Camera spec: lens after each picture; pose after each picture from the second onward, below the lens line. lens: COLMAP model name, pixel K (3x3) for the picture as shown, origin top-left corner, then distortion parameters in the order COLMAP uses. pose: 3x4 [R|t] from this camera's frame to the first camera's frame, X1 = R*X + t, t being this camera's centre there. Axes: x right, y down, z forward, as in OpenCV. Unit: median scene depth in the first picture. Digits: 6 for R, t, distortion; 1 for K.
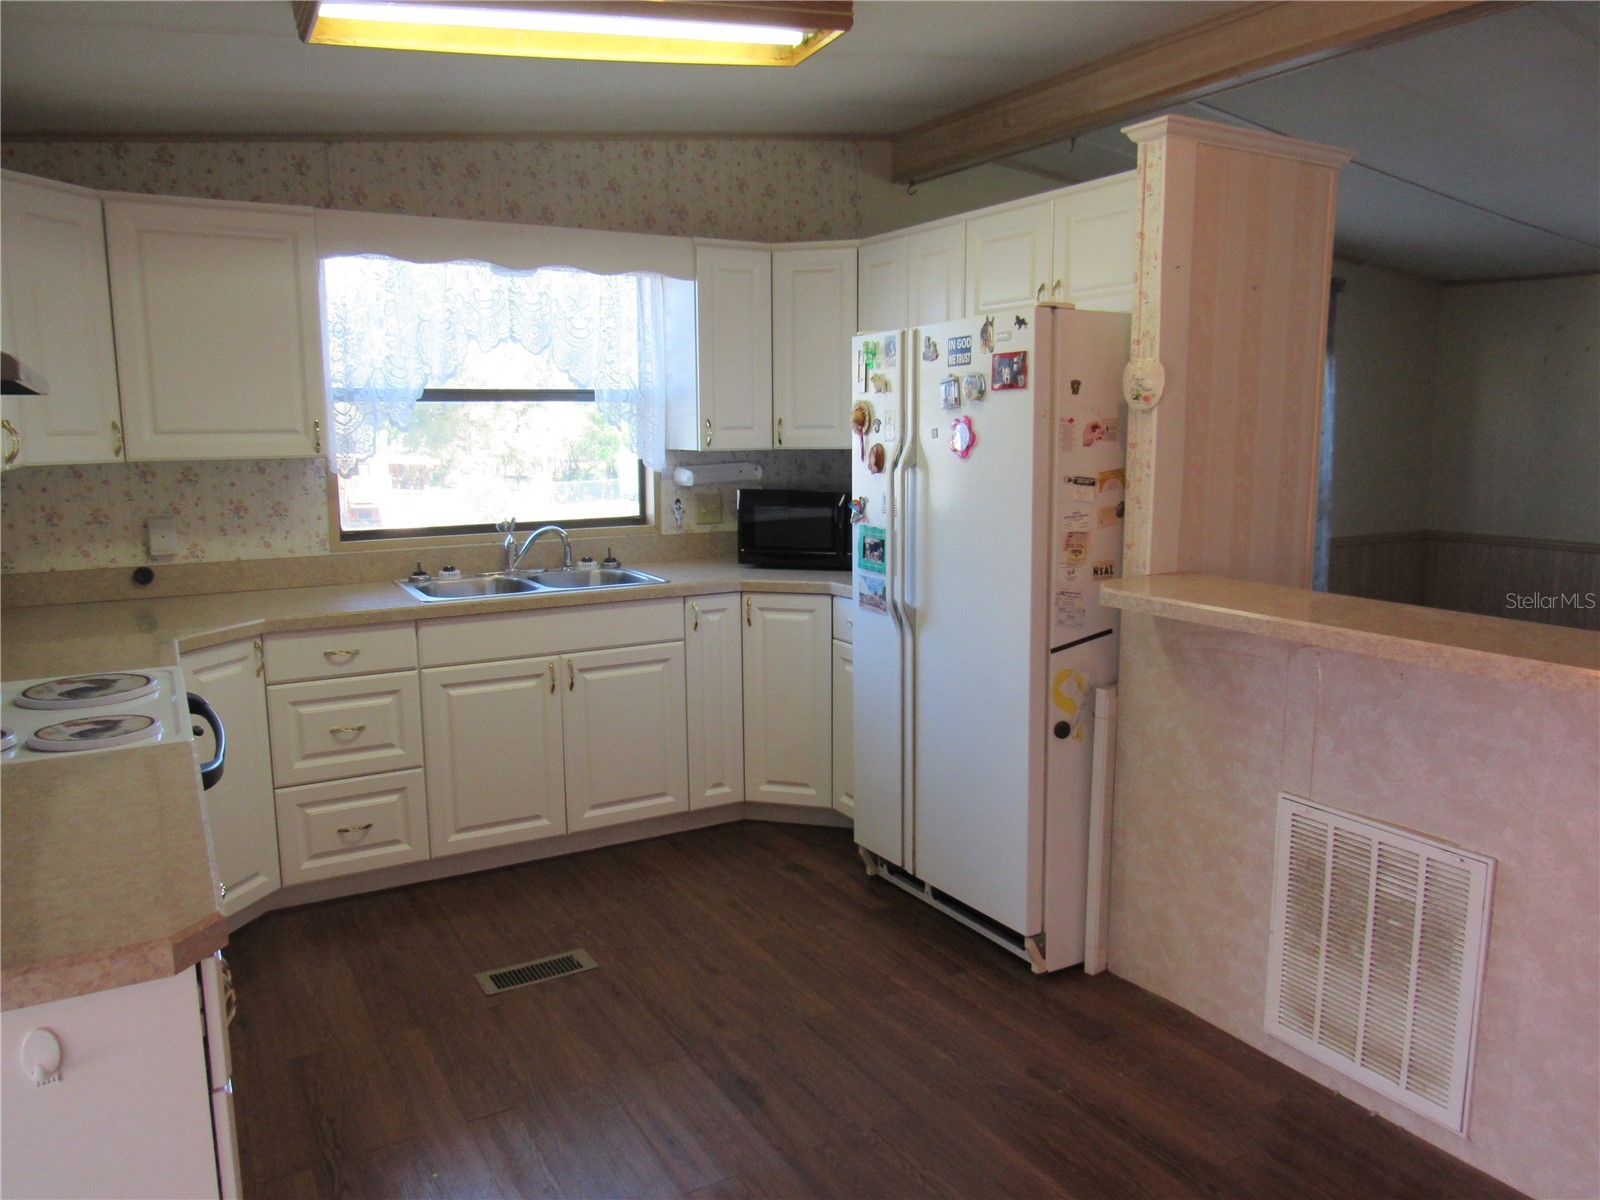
lens RADIAL K [[1138.4, 0, 788.4], [0, 1138.4, 602.0], [0, 0, 1]] dist [-0.025099, 0.007680]
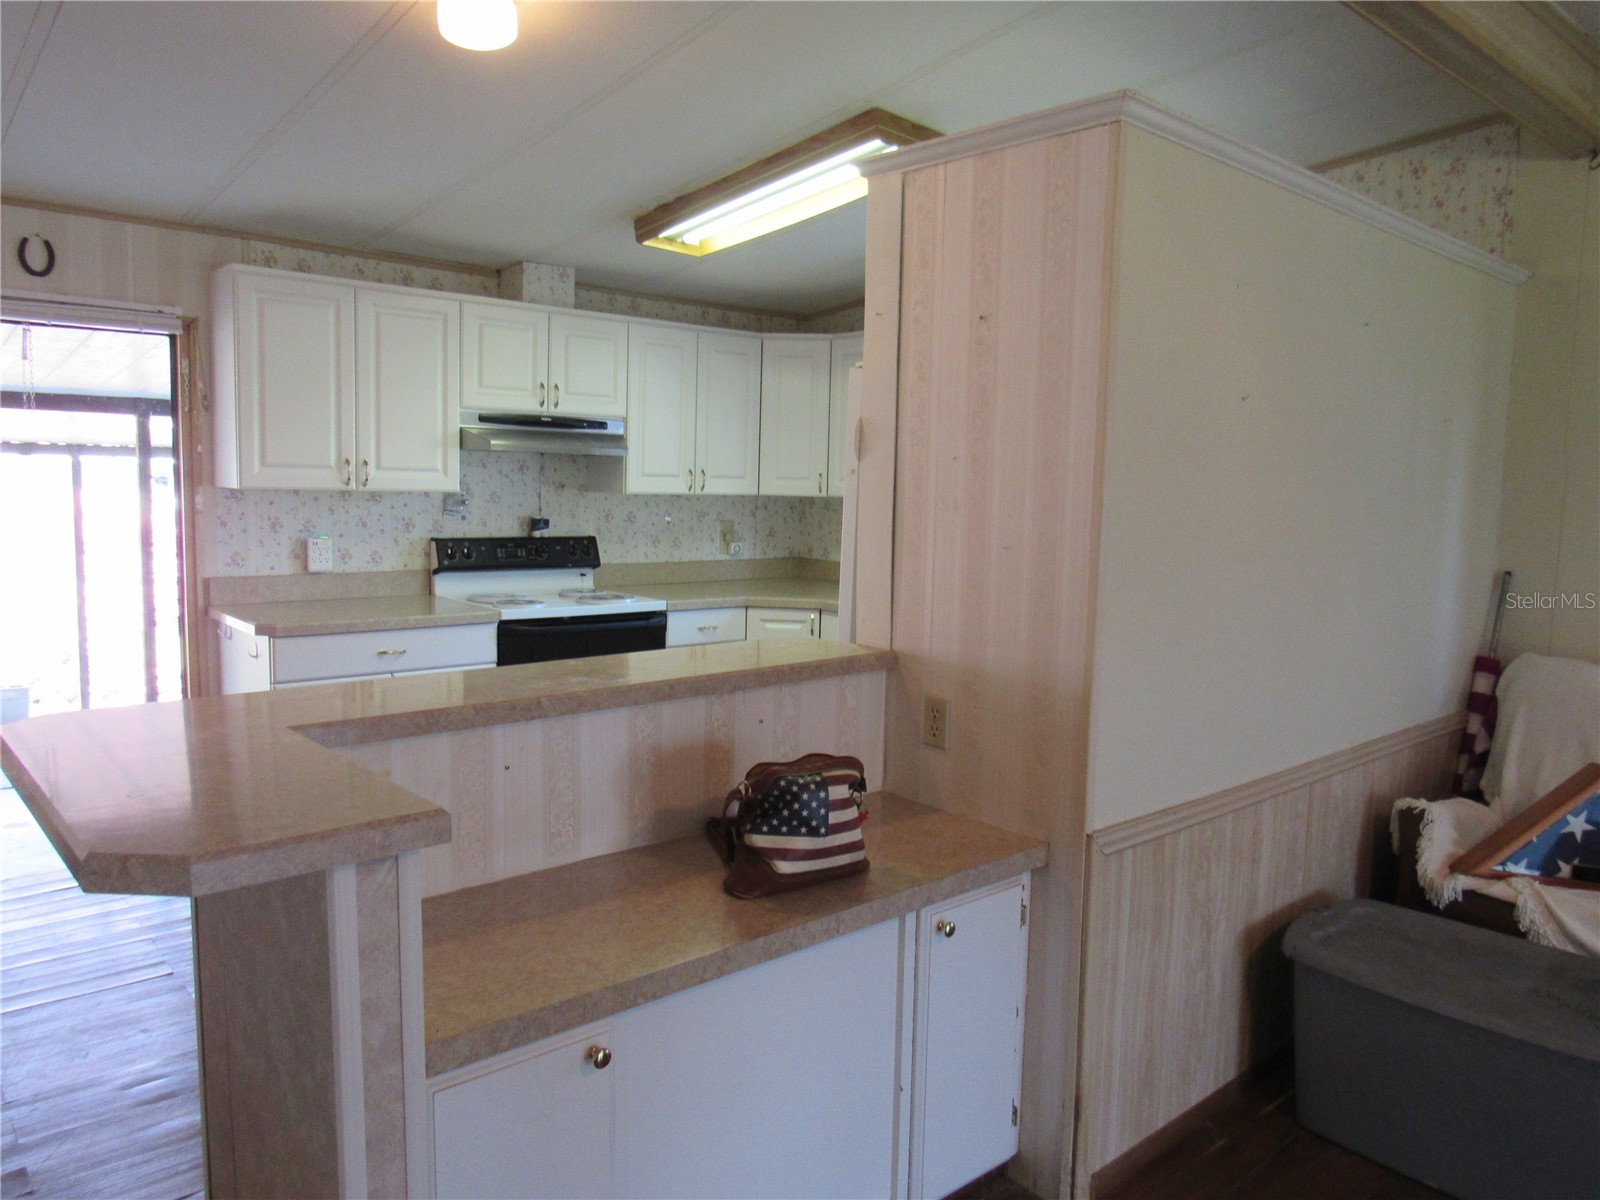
lens RADIAL K [[1138.4, 0, 795.5], [0, 1138.4, 598.4], [0, 0, 1]] dist [-0.025099, 0.007680]
pose [[0.202302, 0.122464, -0.971636, 0.939789], [-0.174065, 0.980849, 0.087384, -0.106190], [0.963730, 0.151450, 0.219744, 0.567191]]
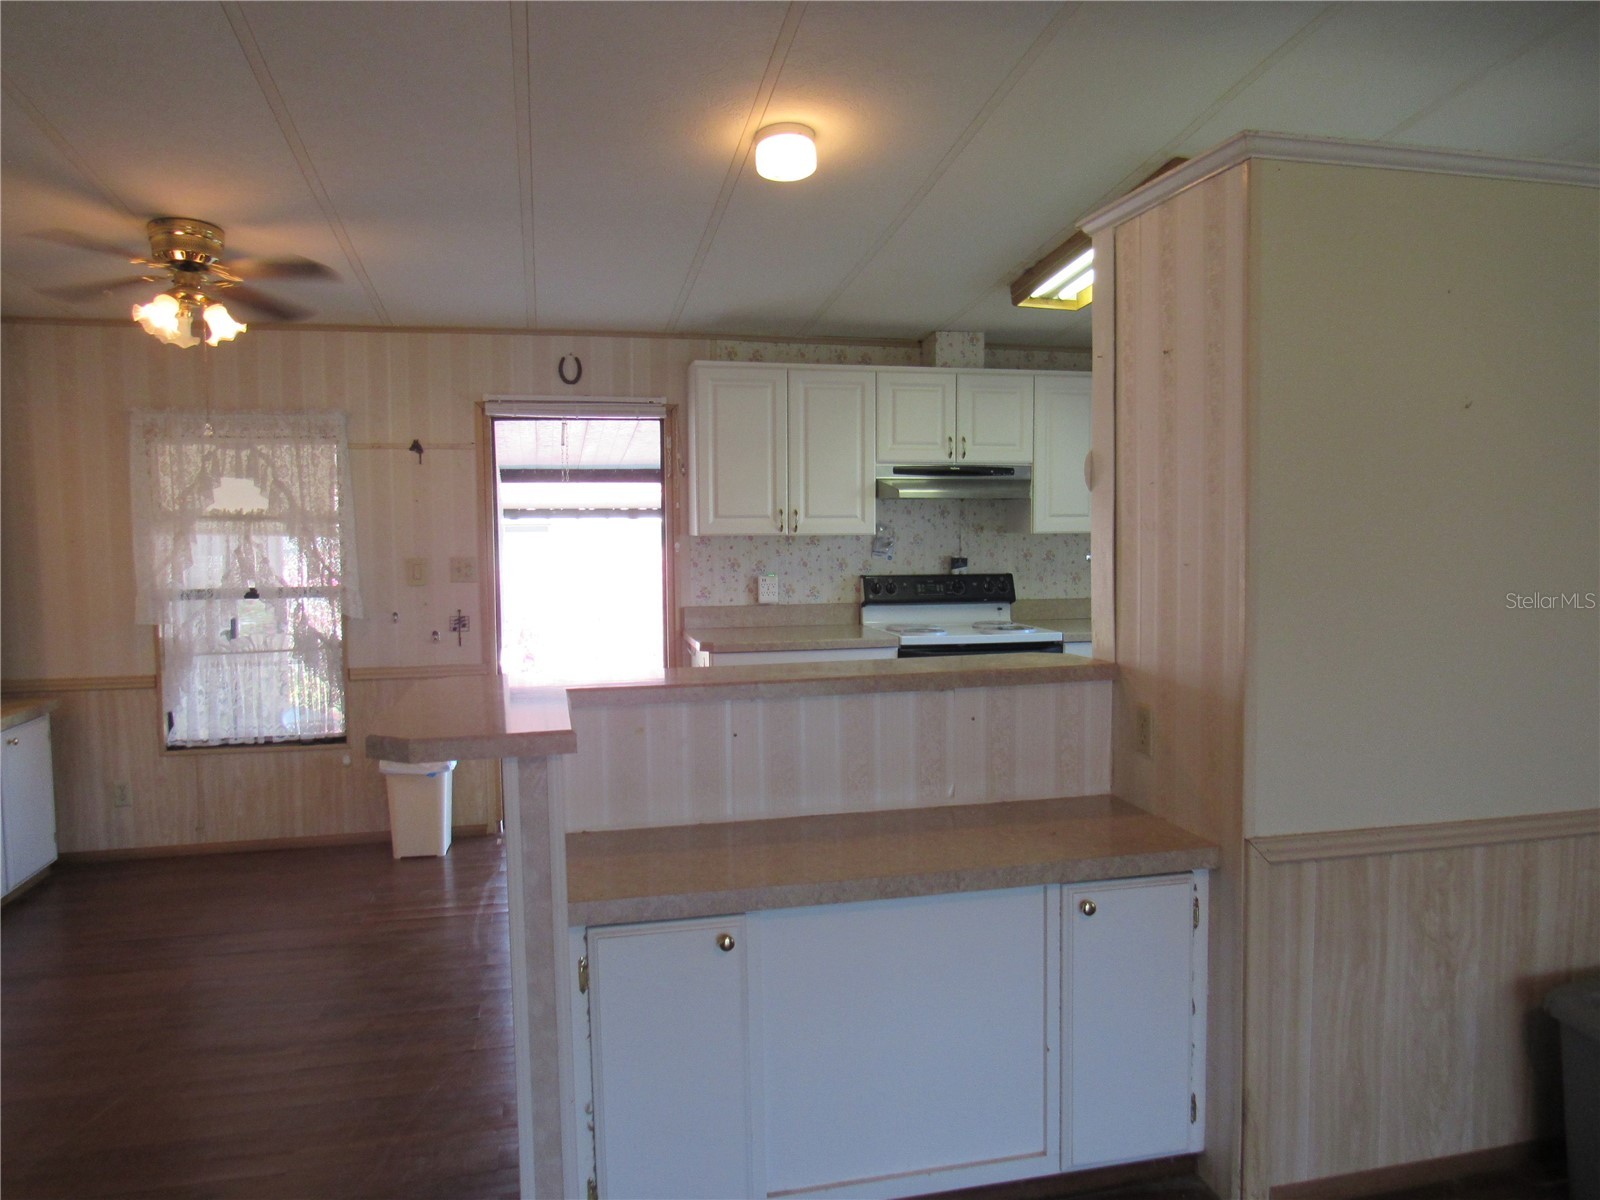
lens RADIAL K [[1138.4, 0, 810.2], [0, 1138.4, 596.8], [0, 0, 1]] dist [-0.025099, 0.007680]
pose [[-0.284542, 0.077168, -0.955553, 1.053861], [-0.131129, 0.984254, 0.118533, -0.130841], [0.949653, 0.159028, -0.269943, 0.792121]]
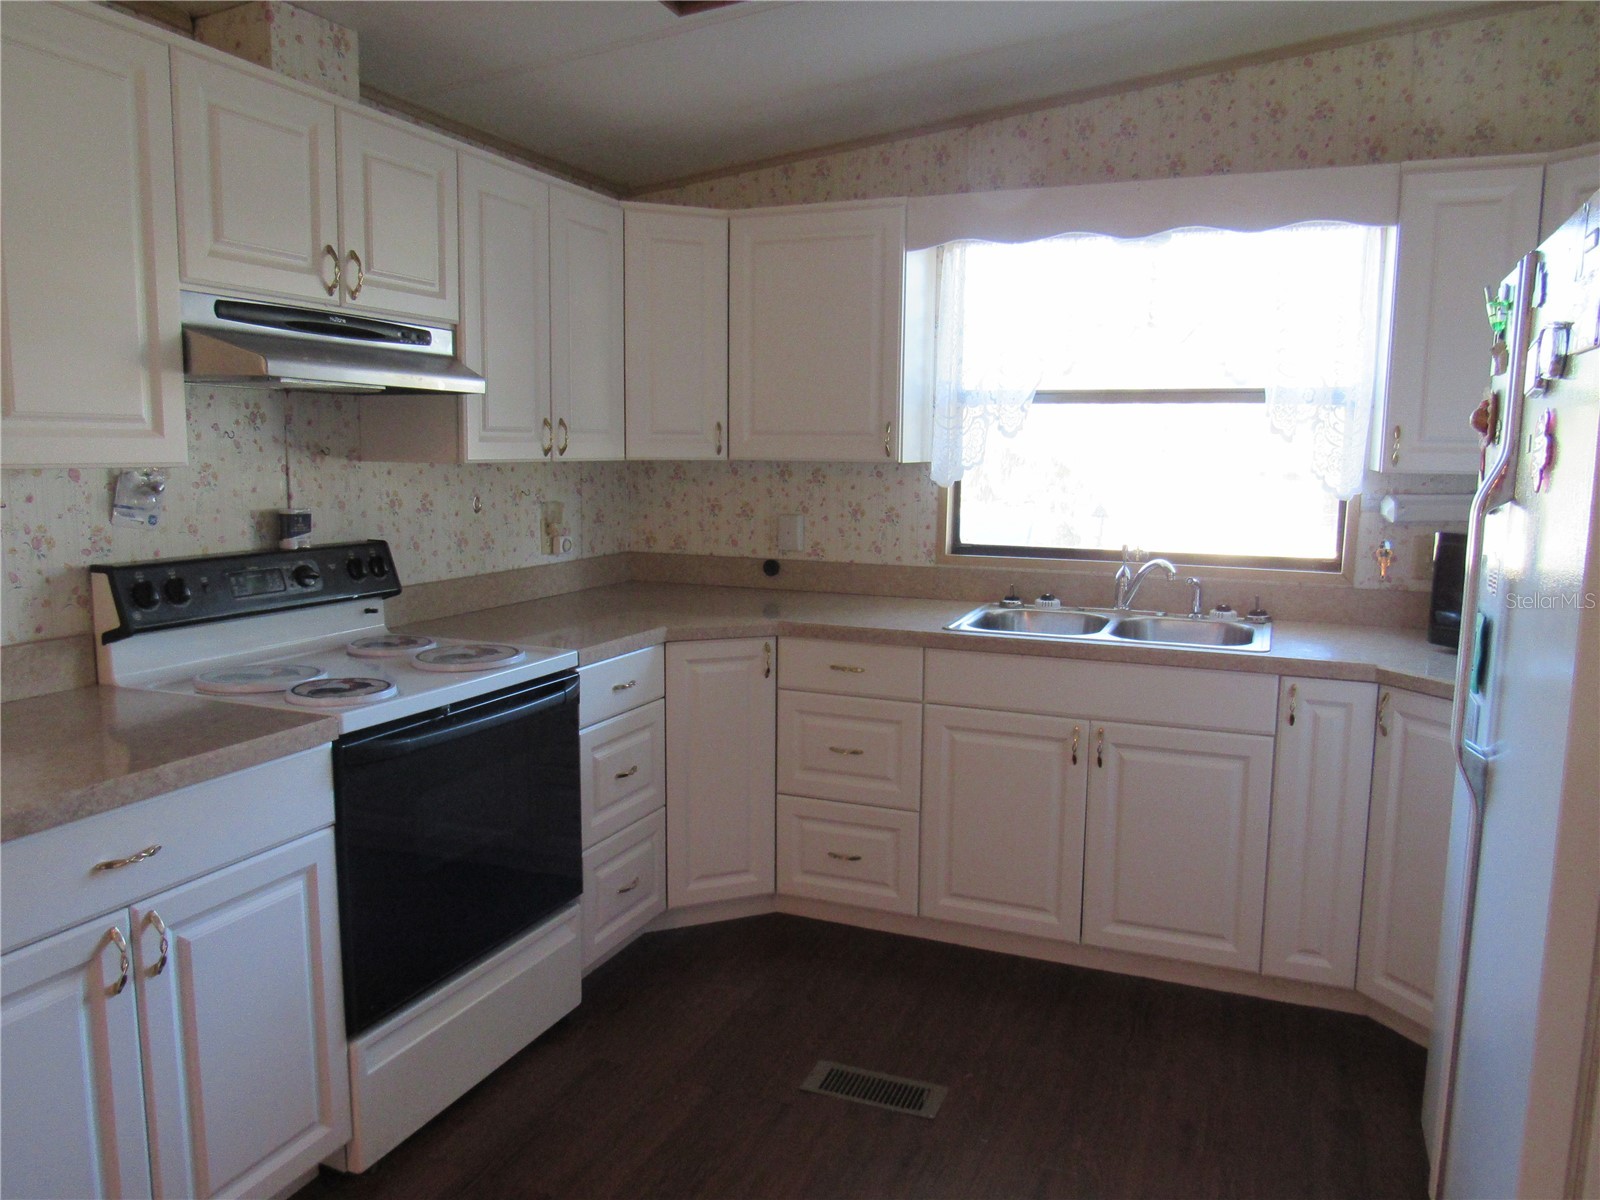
lens RADIAL K [[1138.4, 0, 805.9], [0, 1138.4, 597.7], [0, 0, 1]] dist [-0.025099, 0.007680]
pose [[0.618482, 0.119885, -0.776600, 0.292223], [-0.133309, 0.989976, 0.046657, -0.050378], [0.774408, 0.074672, 0.628264, 0.354852]]
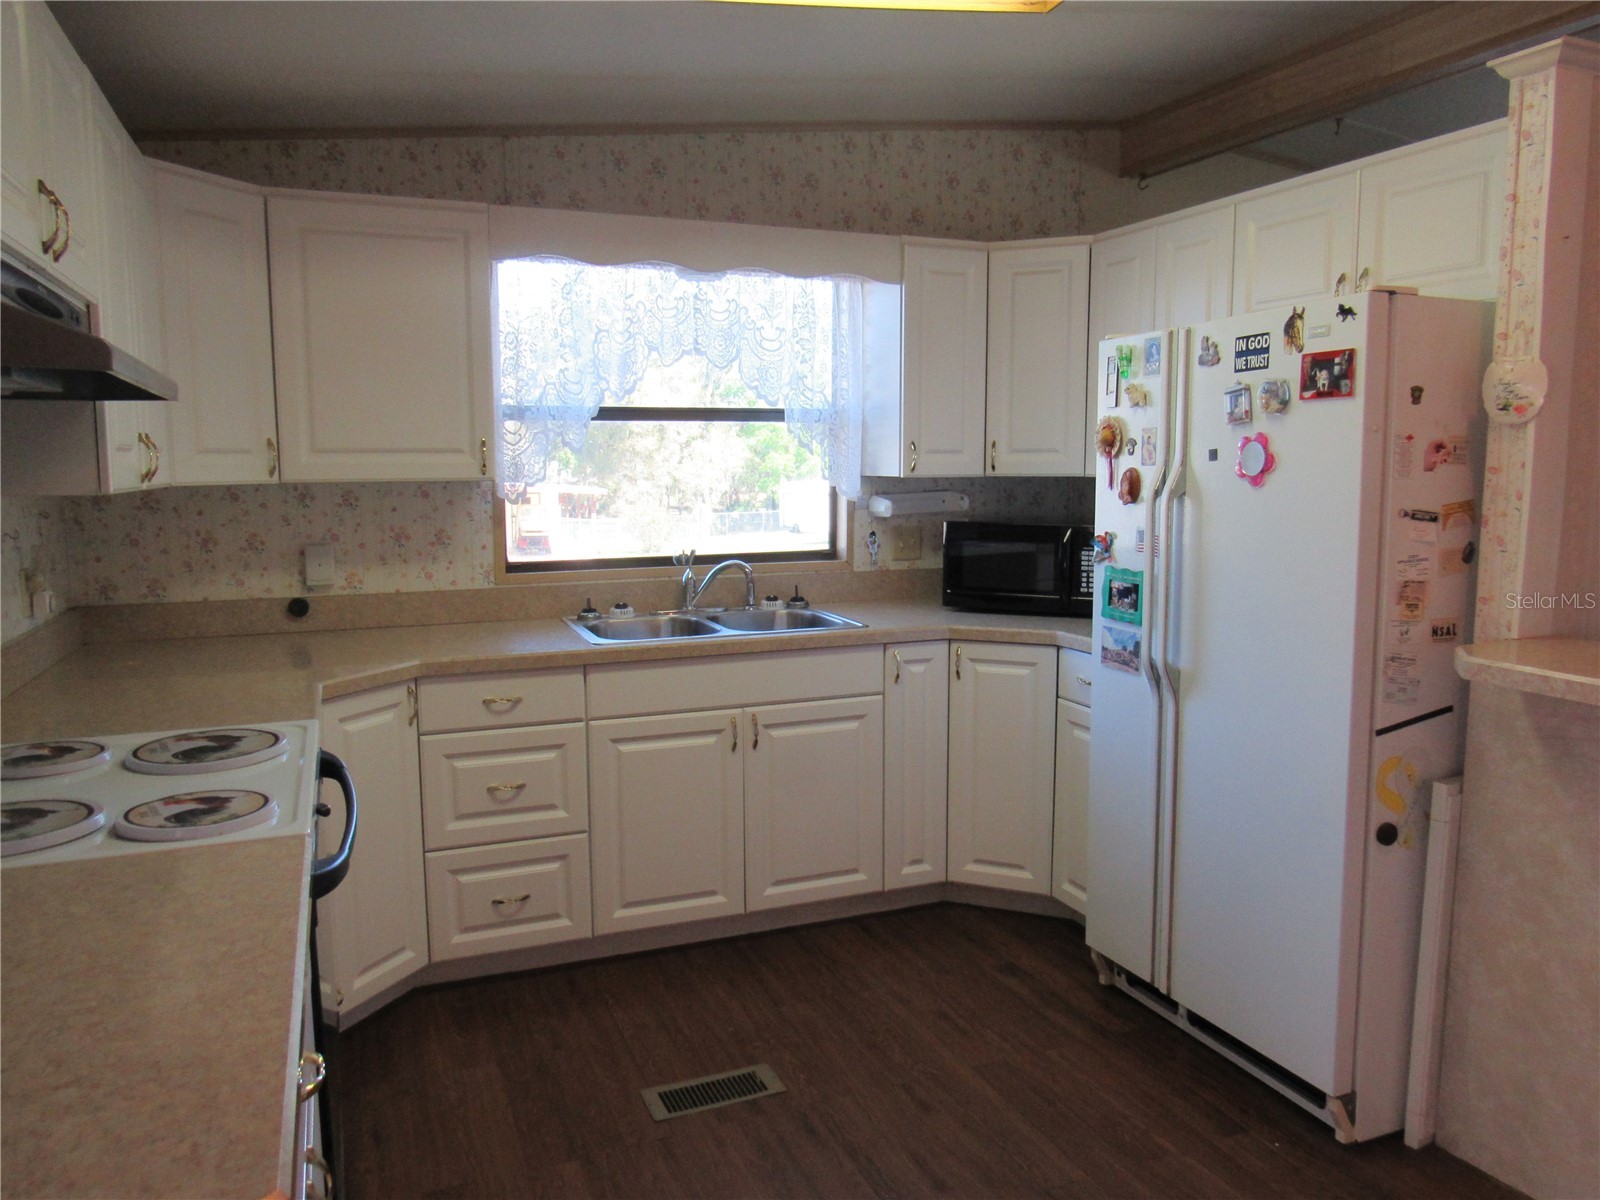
lens RADIAL K [[1138.4, 0, 793.9], [0, 1138.4, 601.2], [0, 0, 1]] dist [-0.025099, 0.007680]
pose [[0.991218, 0.020192, -0.130687, -0.051536], [-0.023965, 0.999338, -0.027358, -0.012891], [0.130048, 0.030249, 0.991046, 0.141118]]
